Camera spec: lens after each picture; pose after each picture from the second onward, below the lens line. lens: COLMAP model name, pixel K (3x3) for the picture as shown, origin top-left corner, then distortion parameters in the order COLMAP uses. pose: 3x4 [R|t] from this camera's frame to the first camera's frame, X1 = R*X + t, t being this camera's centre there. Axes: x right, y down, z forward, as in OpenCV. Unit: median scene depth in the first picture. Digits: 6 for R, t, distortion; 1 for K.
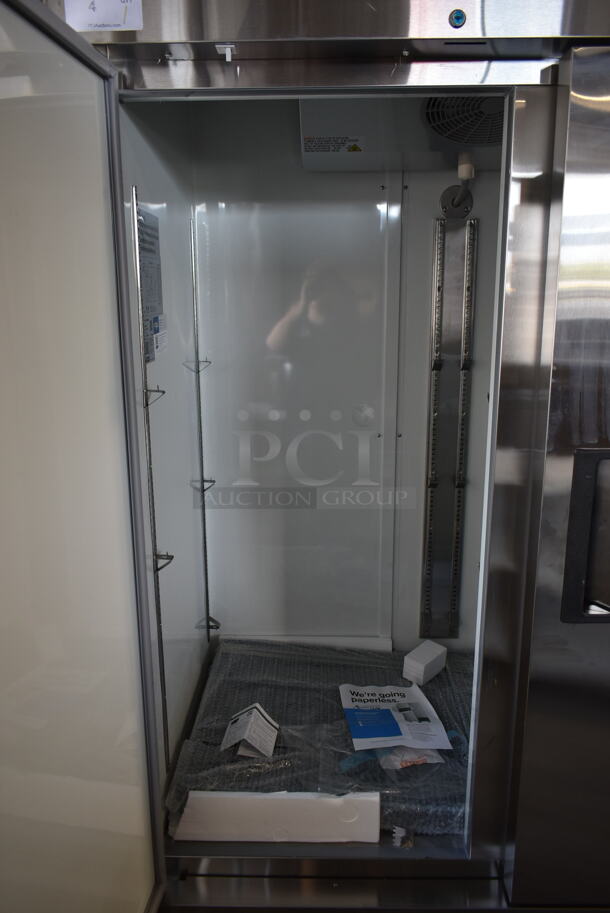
lens RADIAL K [[692.1, 0, 304.4], [0, 692.1, 456.3], [0, 0, 1]] dist [-0.024810, 0.010359]
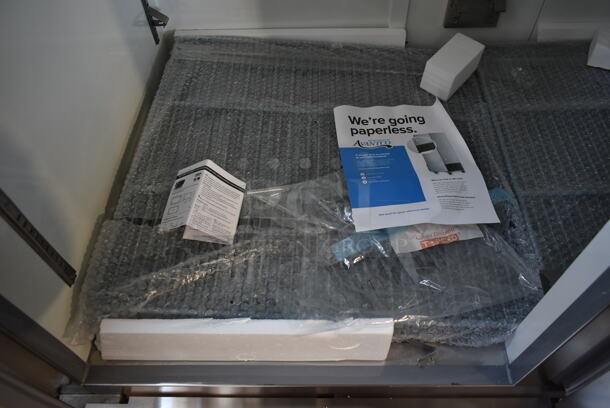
lens RADIAL K [[462.4, 0, 302.9], [0, 462.4, 205.1], [0, 0, 1]] dist [-0.024810, 0.010359]
pose [[0.999452, -0.020049, -0.026350, 0.030140], [0.032362, 0.759762, 0.649395, 0.098988], [0.007000, -0.649892, 0.759994, 0.590796]]
